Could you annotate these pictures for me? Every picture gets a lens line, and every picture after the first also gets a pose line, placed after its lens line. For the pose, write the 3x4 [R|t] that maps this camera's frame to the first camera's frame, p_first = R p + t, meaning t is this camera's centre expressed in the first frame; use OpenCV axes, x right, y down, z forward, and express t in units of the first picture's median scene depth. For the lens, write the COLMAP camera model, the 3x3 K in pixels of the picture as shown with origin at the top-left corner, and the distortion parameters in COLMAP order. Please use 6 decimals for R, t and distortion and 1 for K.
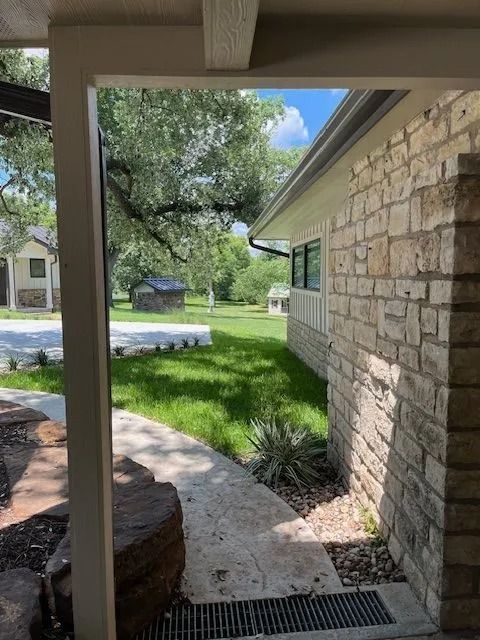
lens RADIAL K [[489.3, 0, 239.6], [0, 489.3, 318.0], [0, 0, 1]] dist [0.036256, -0.042443]
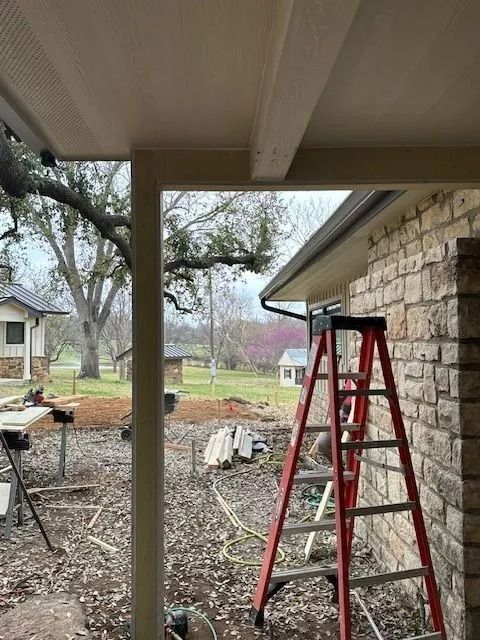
lens RADIAL K [[569.0, 0, 243.0], [0, 569.0, 318.8], [0, 0, 1]] dist [0.058966, -0.039450]
pose [[0.999976, -0.002166, -0.006520, -0.057377], [0.001337, 0.992202, -0.124630, 0.029964], [0.006739, 0.124618, 0.992182, -0.305422]]
